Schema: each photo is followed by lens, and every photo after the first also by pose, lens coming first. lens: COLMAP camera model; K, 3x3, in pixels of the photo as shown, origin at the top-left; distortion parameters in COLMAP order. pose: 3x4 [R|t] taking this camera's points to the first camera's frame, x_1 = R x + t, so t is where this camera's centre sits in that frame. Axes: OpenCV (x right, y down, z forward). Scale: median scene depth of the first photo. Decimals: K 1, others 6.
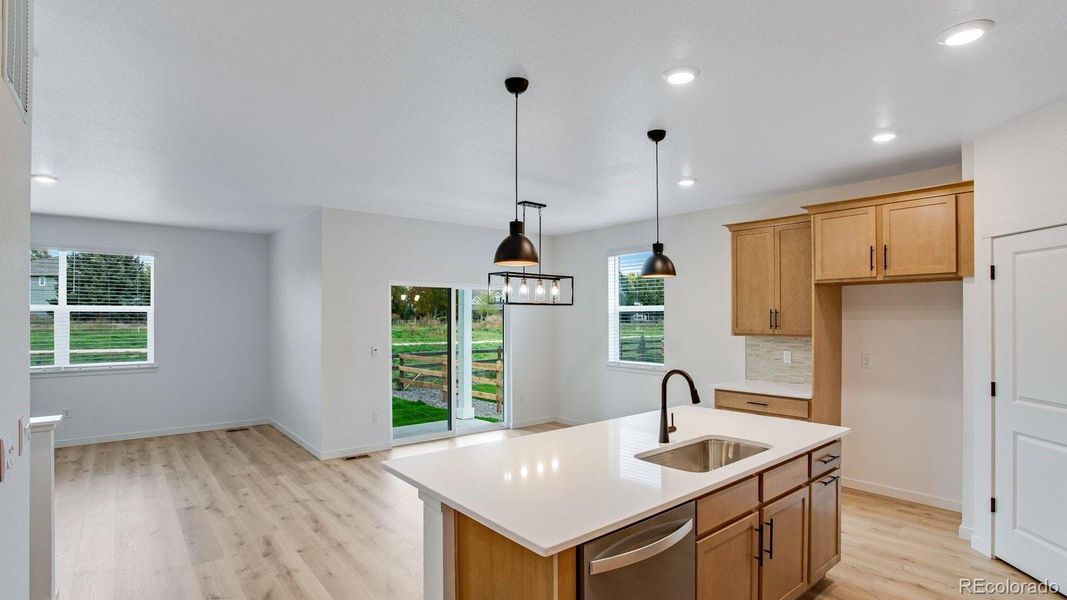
lens RADIAL K [[511.6, 0, 528.2], [0, 511.6, 315.7], [0, 0, 1]] dist [-0.035784, 0.000360]
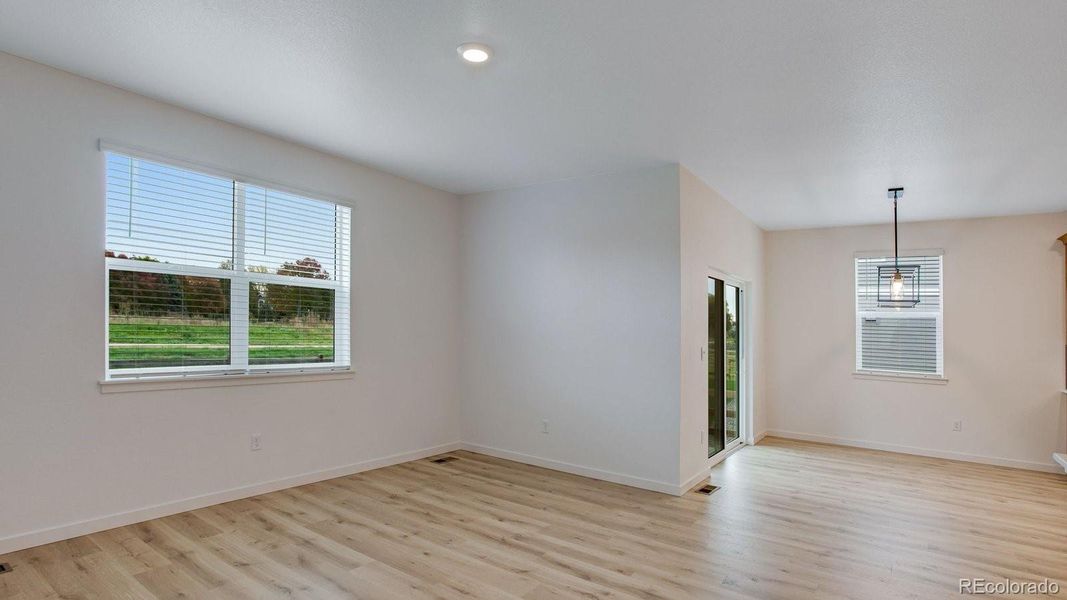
lens RADIAL K [[529.7, 0, 530.3], [0, 529.7, 306.1], [0, 0, 1]] dist [-0.070881, 0.030641]
pose [[0.965029, 0.044942, 0.258260, -0.917708], [-0.036864, 0.998670, -0.036040, 0.039750], [-0.259536, 0.025259, 0.965403, 0.319949]]
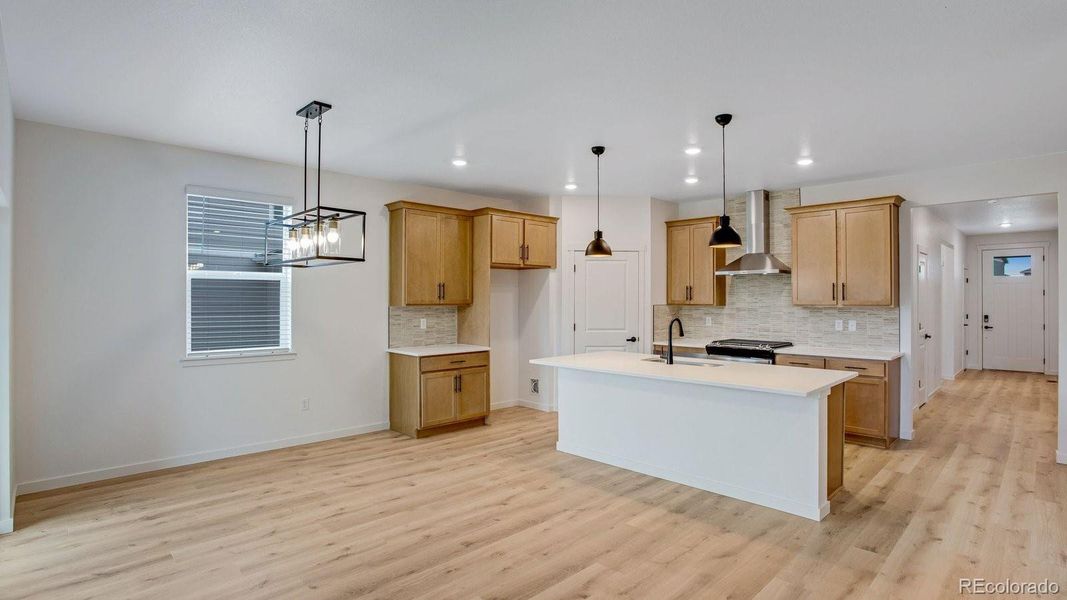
lens RADIAL K [[518.9, 0, 531.3], [0, 518.9, 298.1], [0, 0, 1]] dist [-0.074705, 0.029311]
pose [[-0.078732, 0.004574, 0.996885, -0.705688], [-0.005155, 0.999974, -0.004995, 0.026564], [-0.996883, -0.005532, -0.078706, 0.835906]]
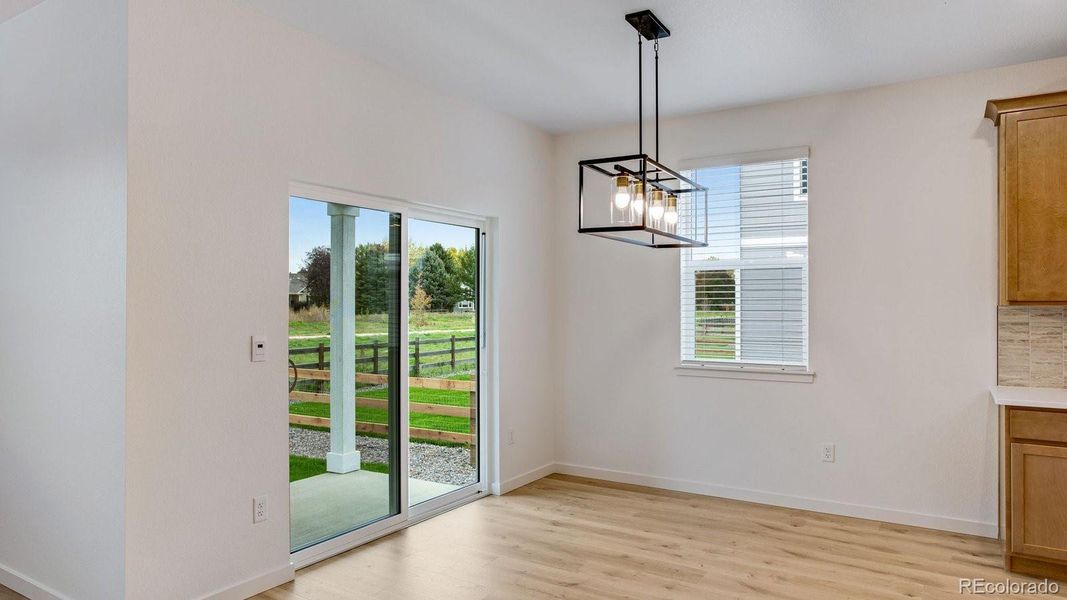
lens RADIAL K [[669.7, 0, 531.4], [0, 669.7, 302.9], [0, 0, 1]] dist [-0.032850, 0.020759]
pose [[0.949849, 0.001302, 0.312705, -0.304972], [-0.001253, 0.999999, -0.000357, 0.037959], [-0.312705, -0.000053, 0.949850, 0.496193]]
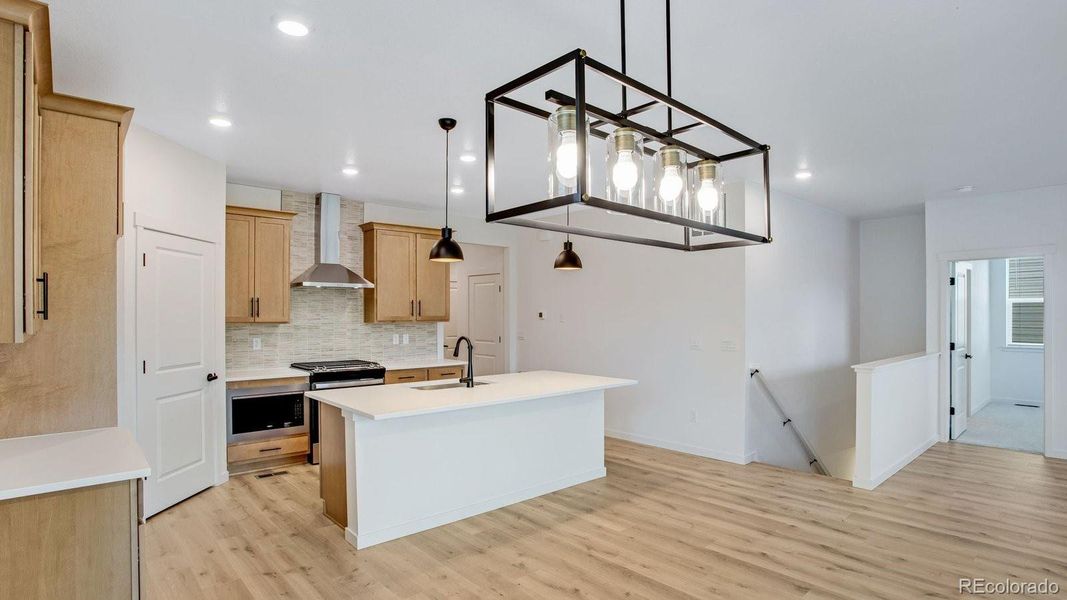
lens RADIAL K [[549.3, 0, 533.5], [0, 549.3, 314.9], [0, 0, 1]] dist [-0.043618, 0.000791]
pose [[-0.998804, 0.002044, -0.048859, 0.086652], [0.002232, 0.999990, -0.003795, 0.025021], [0.048851, -0.003900, -0.998798, 1.382562]]
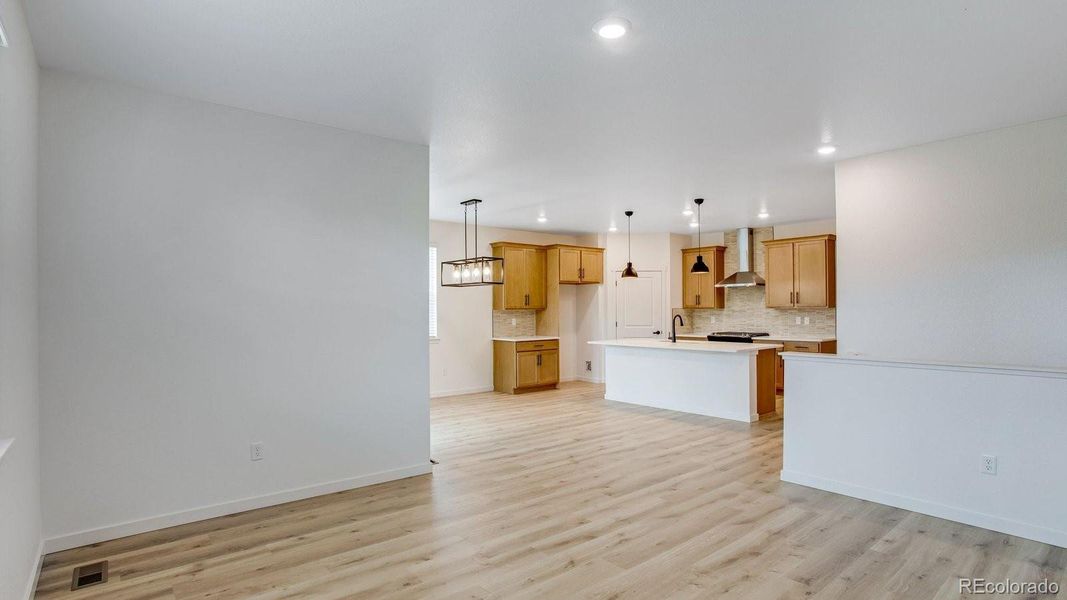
lens RADIAL K [[529.7, 0, 530.3], [0, 529.7, 306.1], [0, 0, 1]] dist [-0.070881, 0.030641]
pose [[0.006210, 0.008641, 0.999943, -1.320617], [0.001642, 0.999961, -0.008651, 0.042864], [-0.999979, 0.001695, 0.006196, 0.922509]]
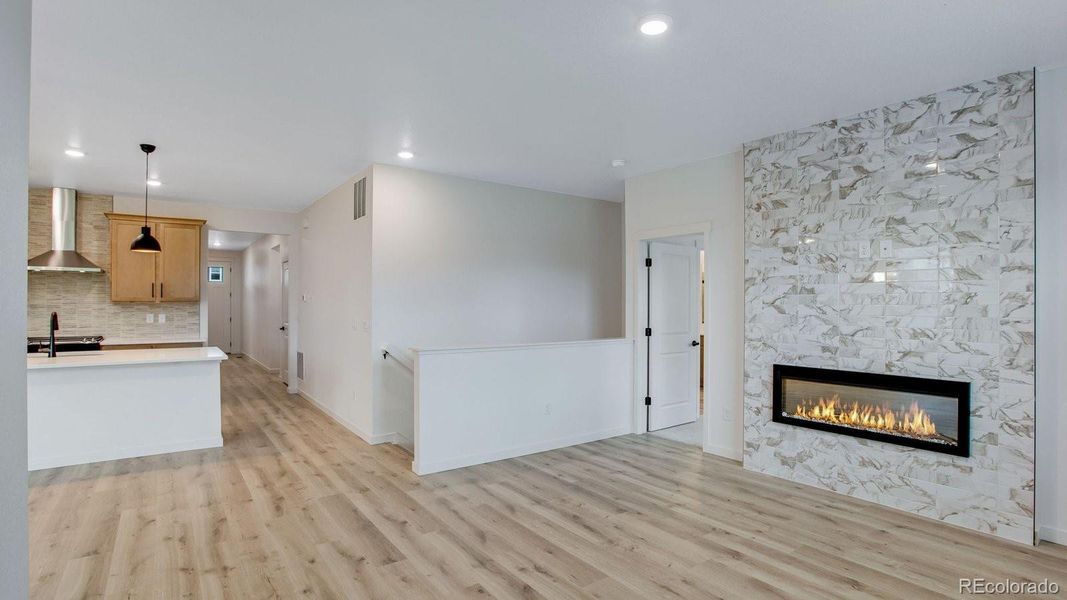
lens RADIAL K [[529.7, 0, 530.3], [0, 529.7, 306.1], [0, 0, 1]] dist [-0.070881, 0.030641]
pose [[-0.997772, -0.004465, 0.066559, -0.734022], [-0.004579, 0.999988, -0.001567, 0.041712], [-0.066552, -0.001869, -0.997781, 1.351295]]
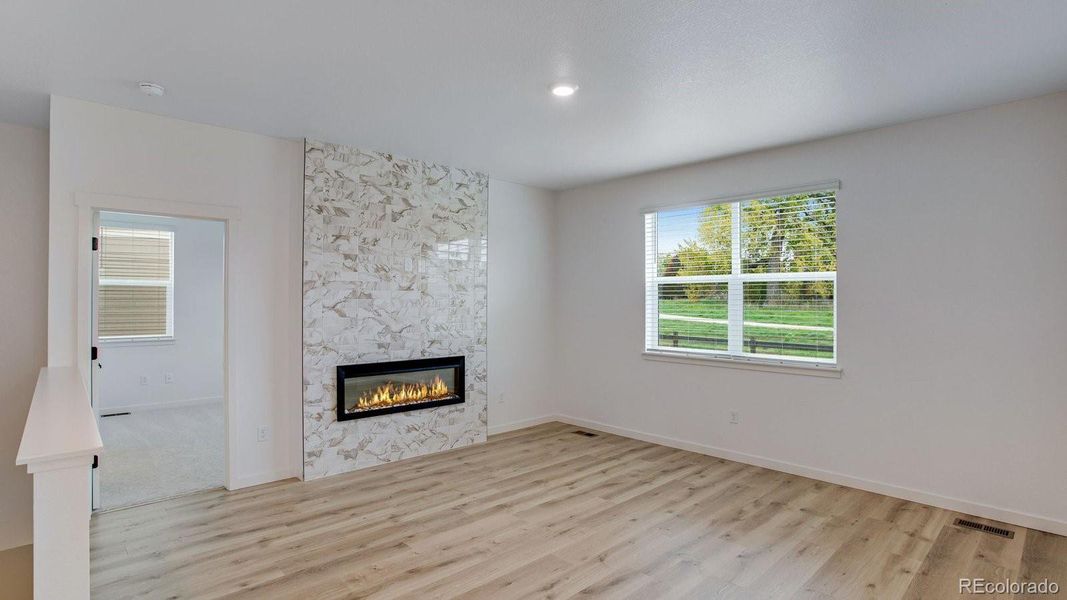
lens RADIAL K [[529.7, 0, 530.3], [0, 529.7, 306.1], [0, 0, 1]] dist [-0.070881, 0.030641]
pose [[0.062500, 0.009231, -0.998002, -0.195893], [0.003237, 0.999950, 0.009452, 0.025492], [0.998040, -0.003822, 0.062467, 0.768843]]
